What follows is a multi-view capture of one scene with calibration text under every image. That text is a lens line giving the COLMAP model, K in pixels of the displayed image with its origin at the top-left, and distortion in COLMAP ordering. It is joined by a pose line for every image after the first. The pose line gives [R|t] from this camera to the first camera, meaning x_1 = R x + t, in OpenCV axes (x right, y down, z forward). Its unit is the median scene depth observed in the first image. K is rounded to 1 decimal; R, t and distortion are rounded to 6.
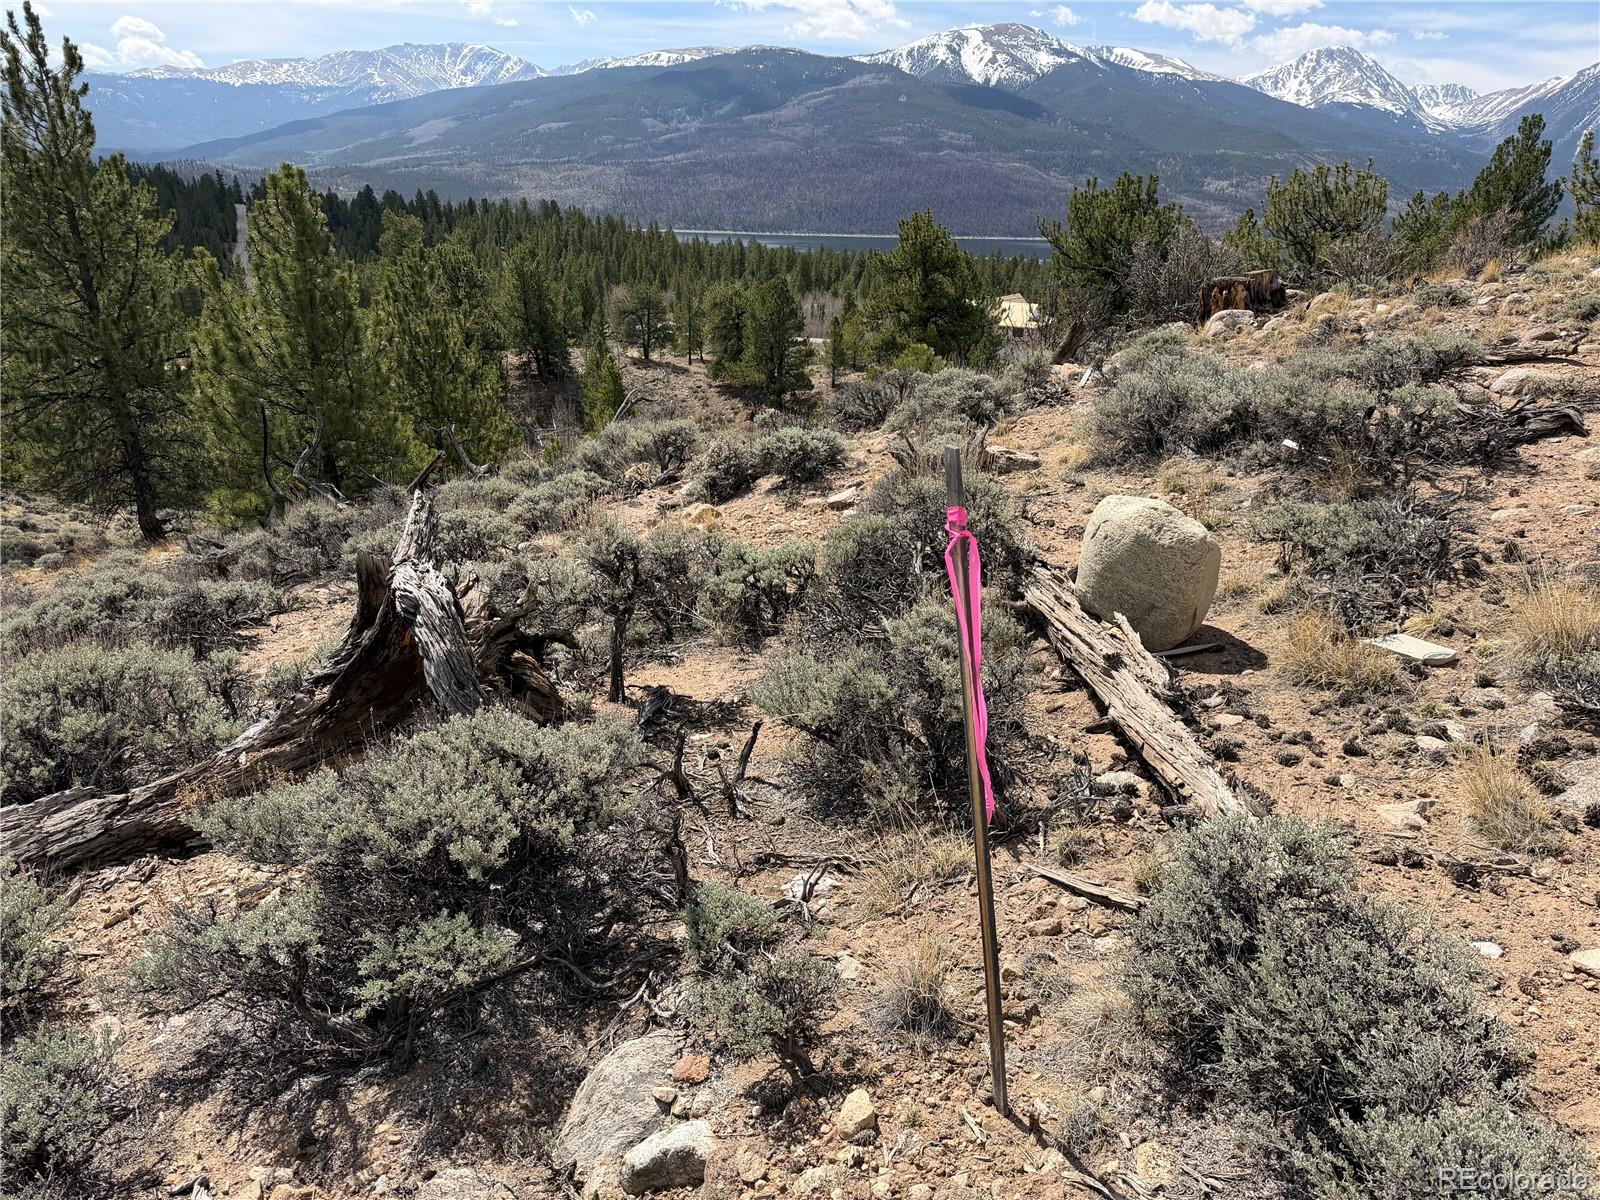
lens RADIAL K [[1126.5, 0, 802.0], [0, 1126.5, 615.2], [0, 0, 1]] dist [0.008293, -0.014492]
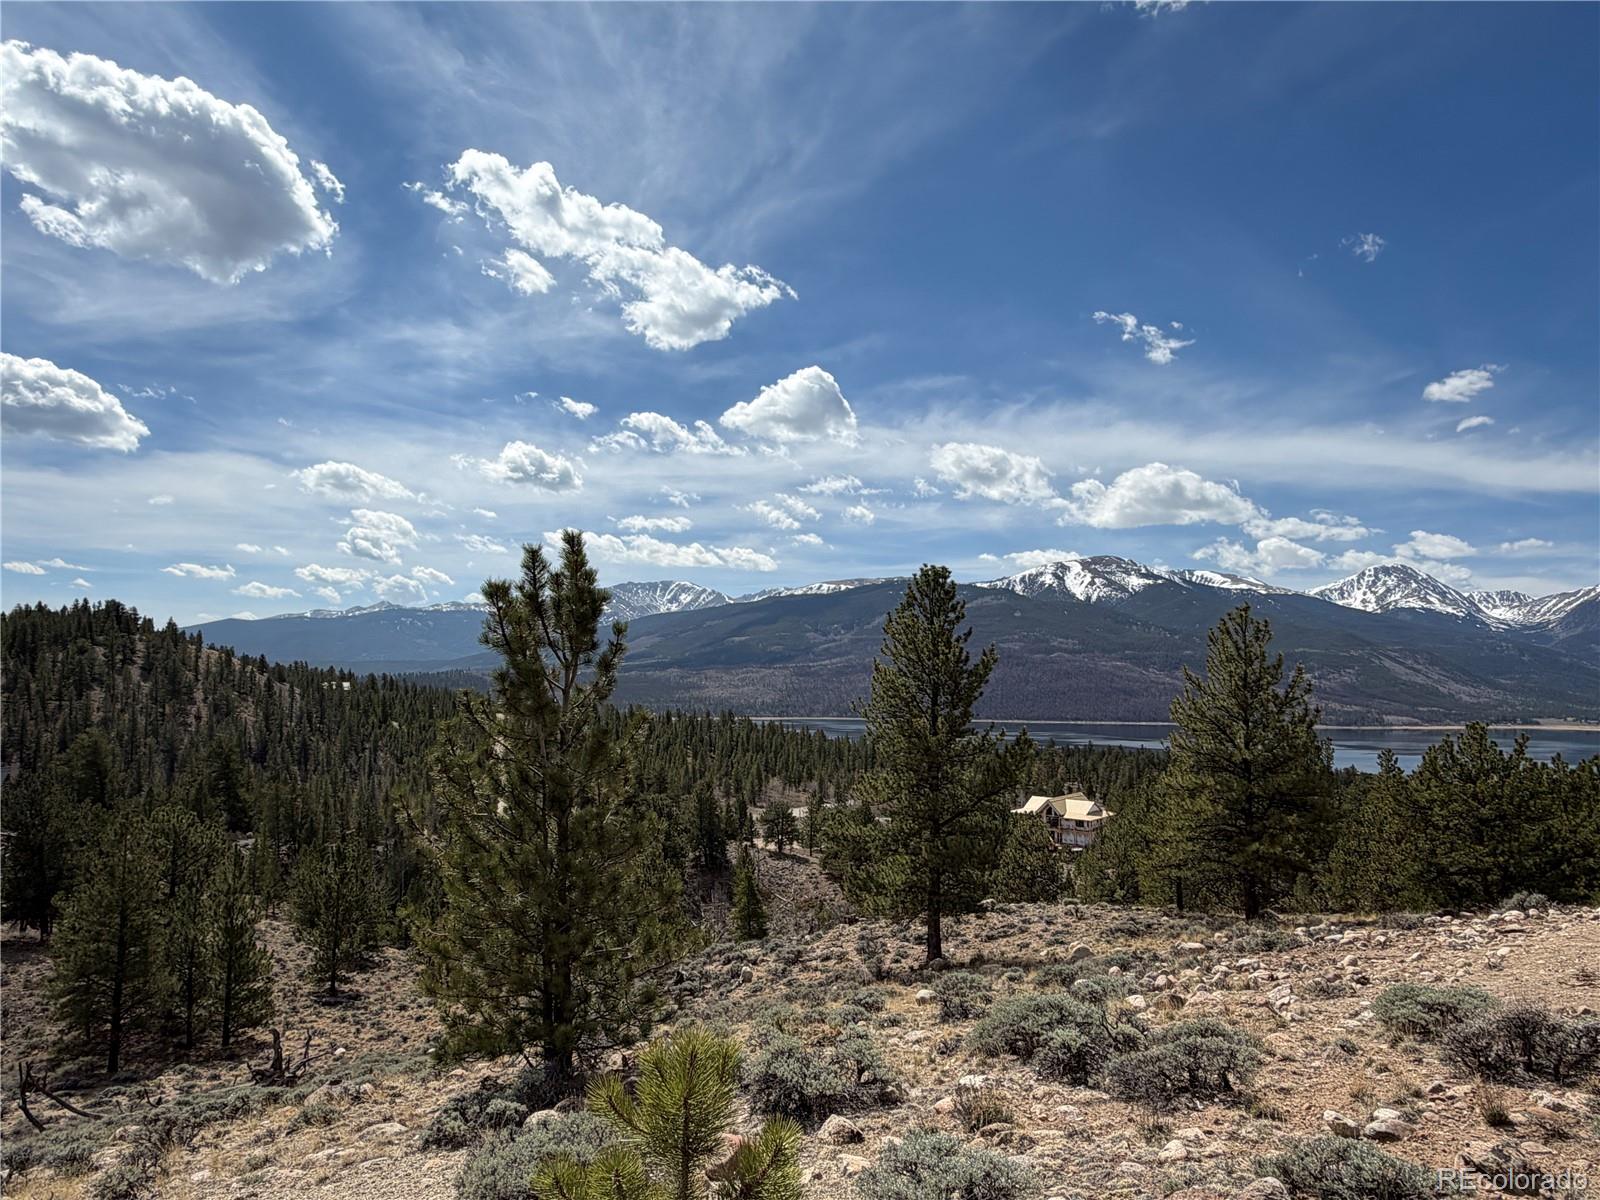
lens RADIAL K [[1010.3, 0, 795.5], [0, 1010.3, 610.7], [0, 0, 1]] dist [-0.006305, 0.003317]
pose [[0.989894, -0.022101, -0.140074, 0.071358], [-0.038370, 0.909190, -0.414610, 0.028801], [0.136517, 0.415795, 0.899154, -0.298674]]
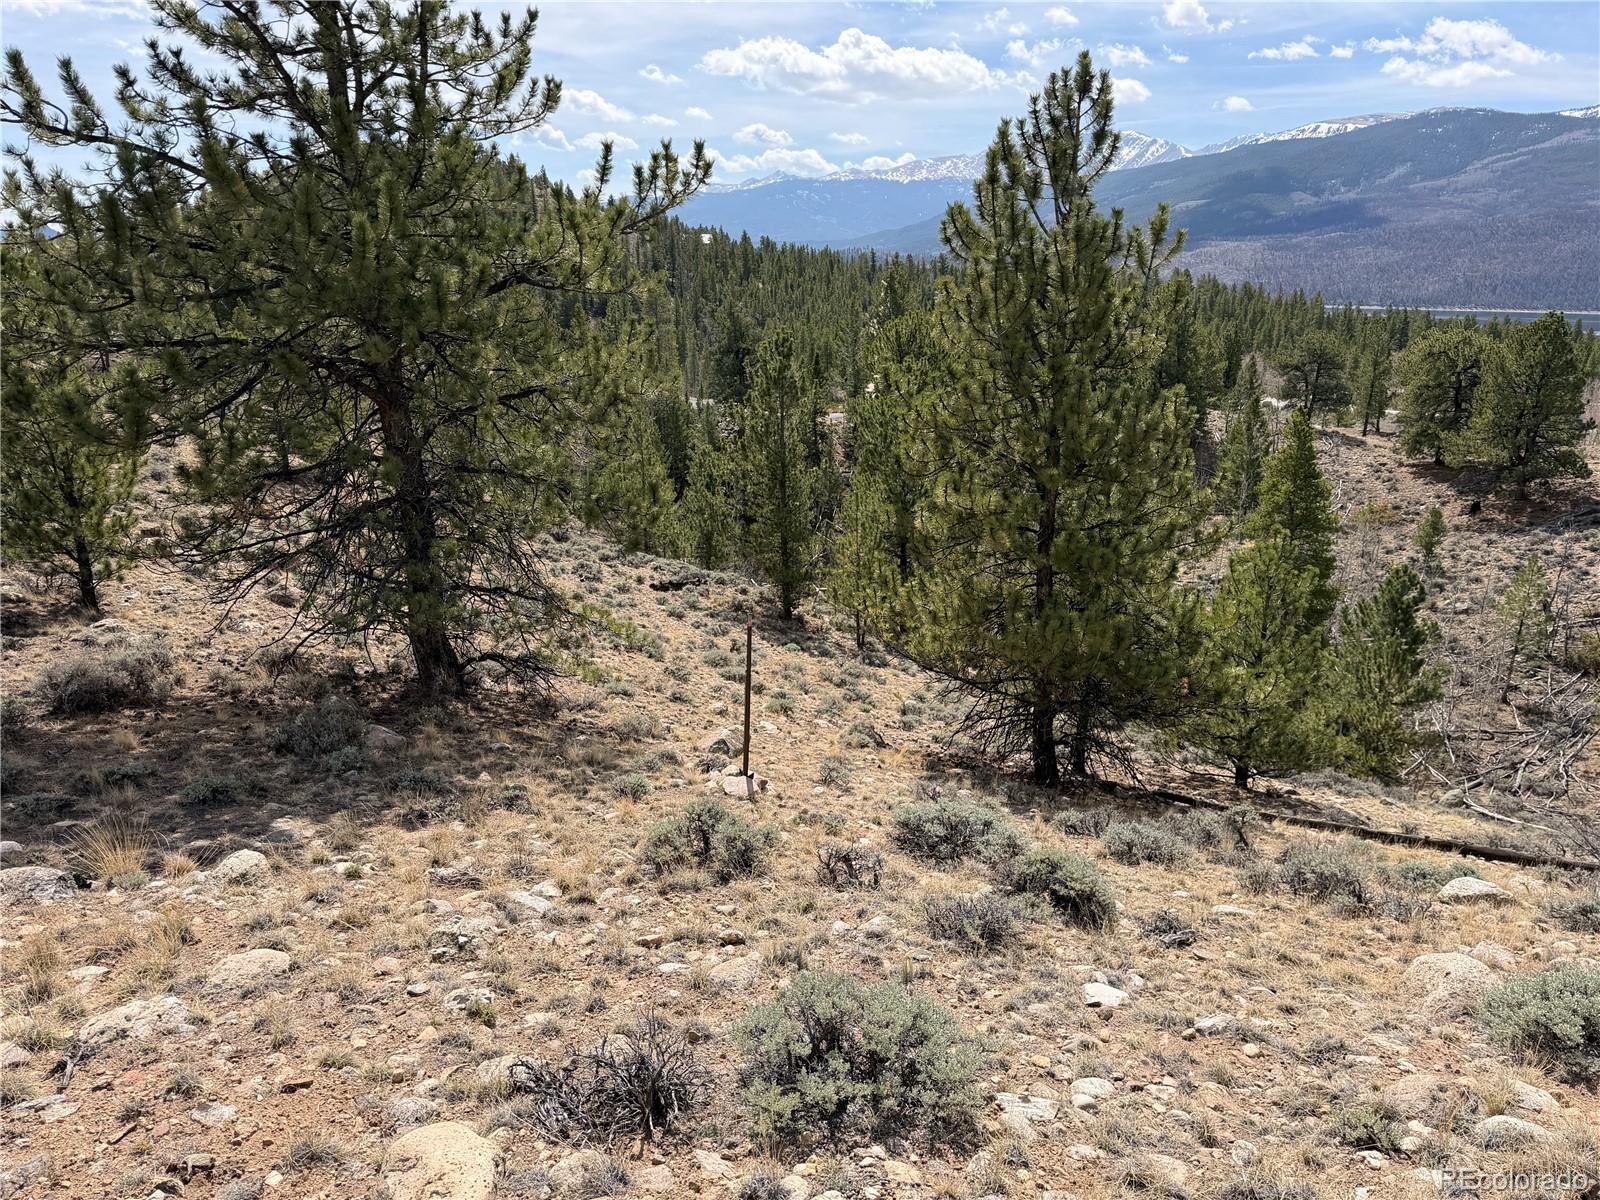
lens RADIAL K [[1126.5, 0, 802.0], [0, 1126.5, 615.2], [0, 0, 1]] dist [0.008293, -0.014492]
pose [[0.870969, 0.130781, -0.473612, -0.050847], [-0.160860, 0.986701, -0.023357, -0.020716], [0.464259, 0.096528, 0.880424, 0.145622]]
